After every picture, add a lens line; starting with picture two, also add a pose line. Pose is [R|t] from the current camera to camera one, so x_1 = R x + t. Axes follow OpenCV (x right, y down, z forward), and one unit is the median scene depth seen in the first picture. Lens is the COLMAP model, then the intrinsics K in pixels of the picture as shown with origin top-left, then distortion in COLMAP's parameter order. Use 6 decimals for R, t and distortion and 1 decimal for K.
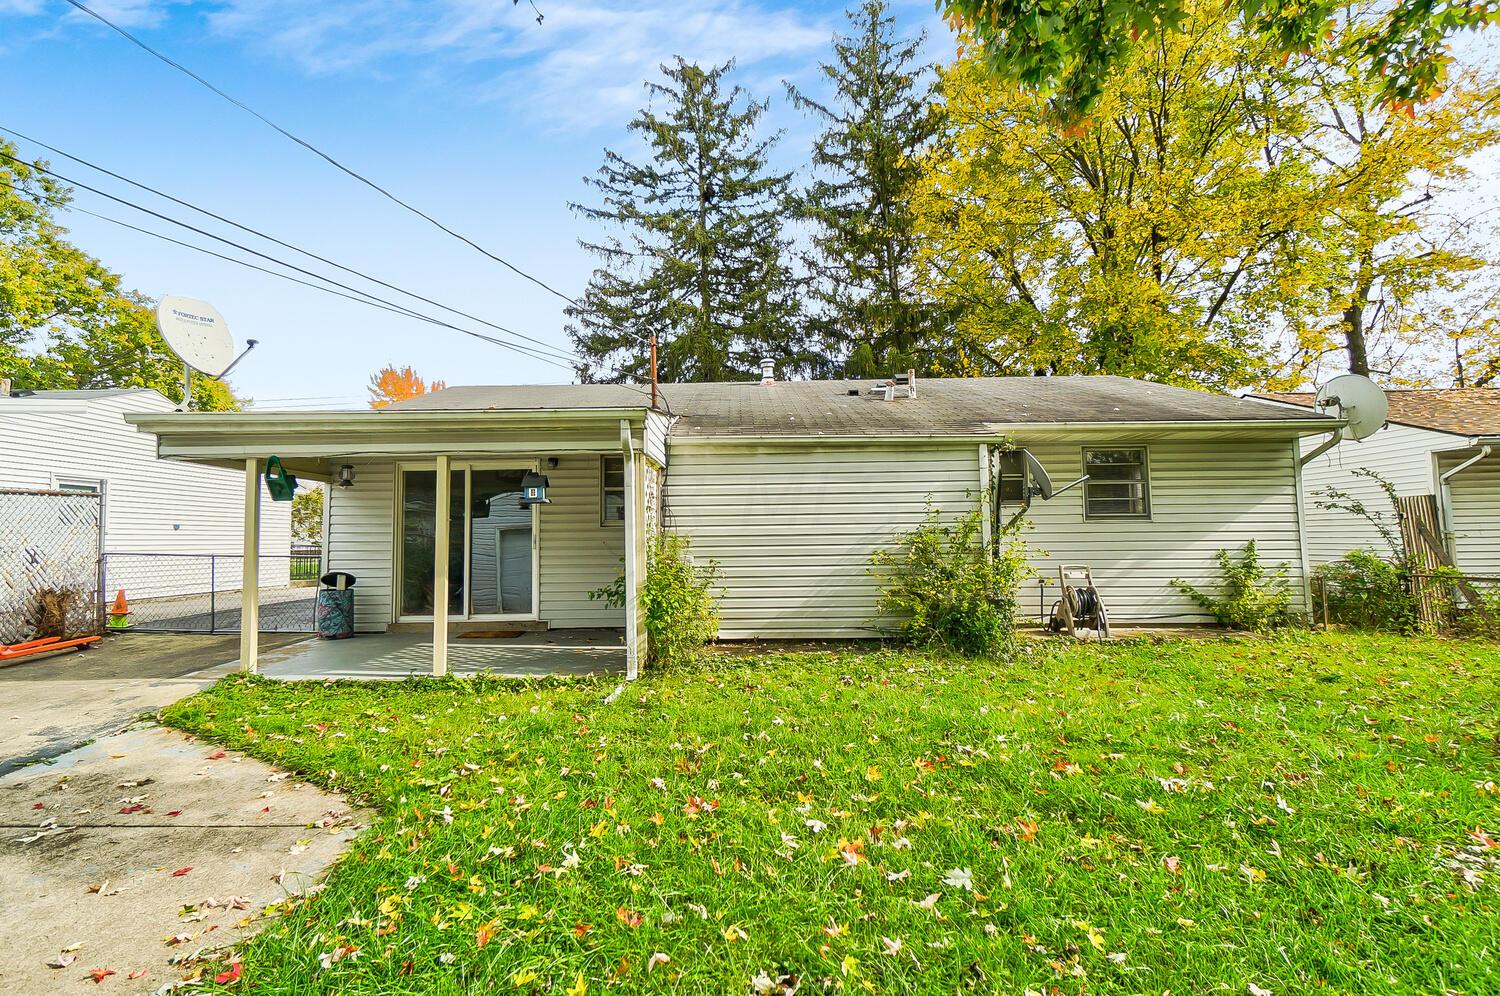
lens RADIAL K [[724.6, 0, 740.5], [0, 724.6, 484.5], [0, 0, 1]] dist [0.026406, 0.000696]
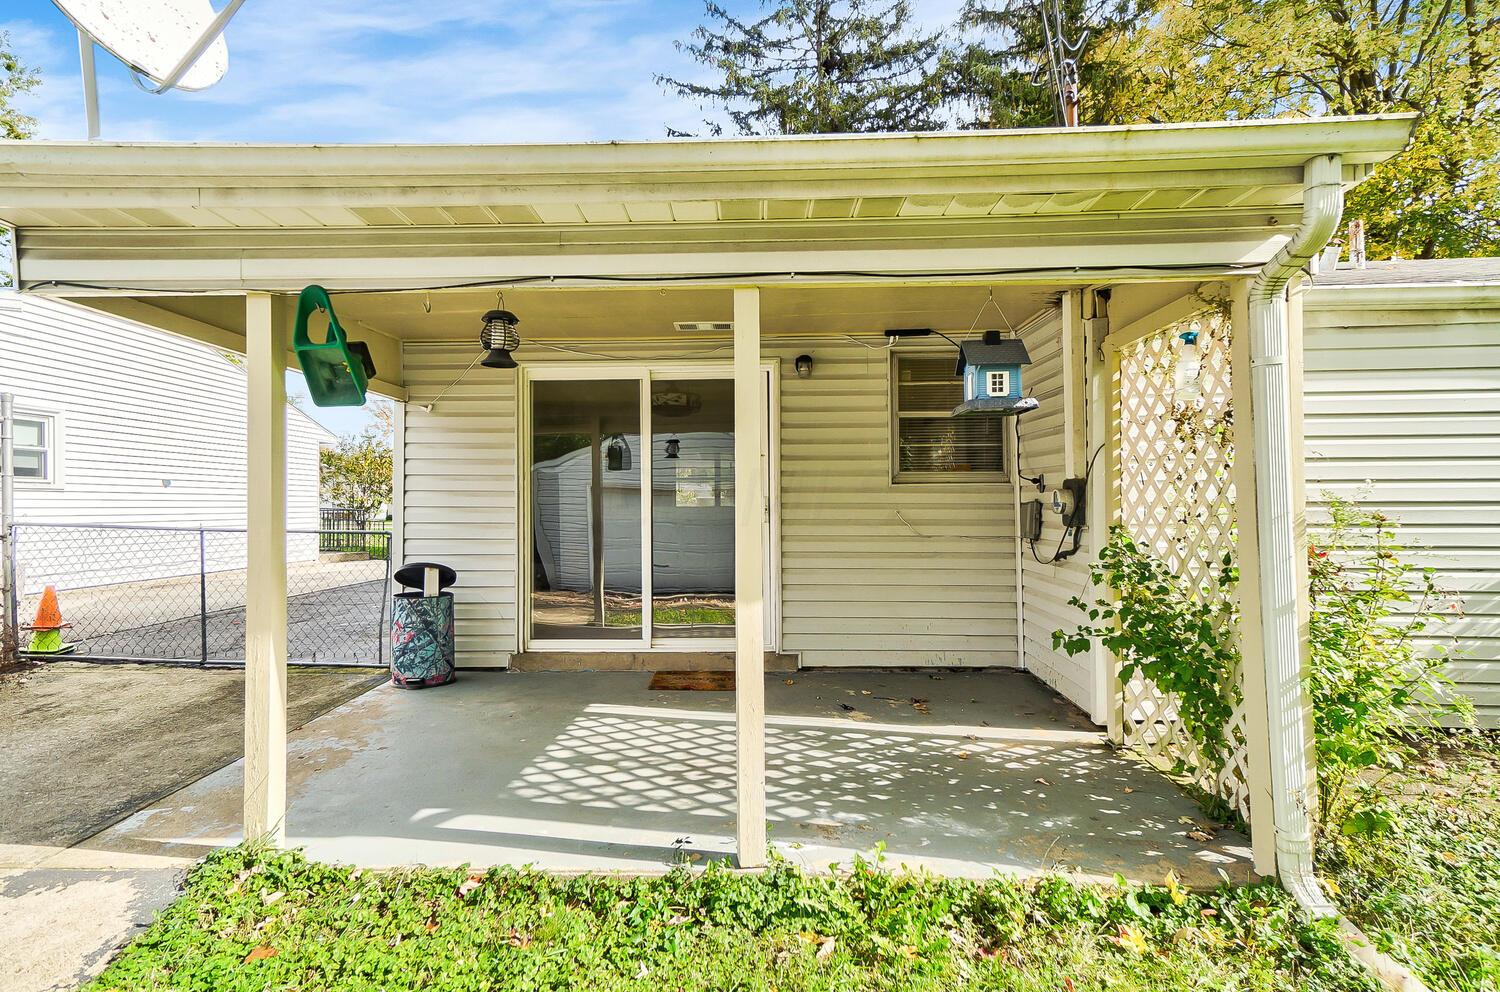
lens RADIAL K [[729.0, 0, 736.9], [0, 729.0, 485.5], [0, 0, 1]] dist [0.030665, 0.001256]
pose [[0.999673, 0.007075, -0.024553, -0.289955], [-0.005847, 0.998744, 0.049767, 0.032225], [0.024875, -0.049607, 0.998459, 0.438943]]
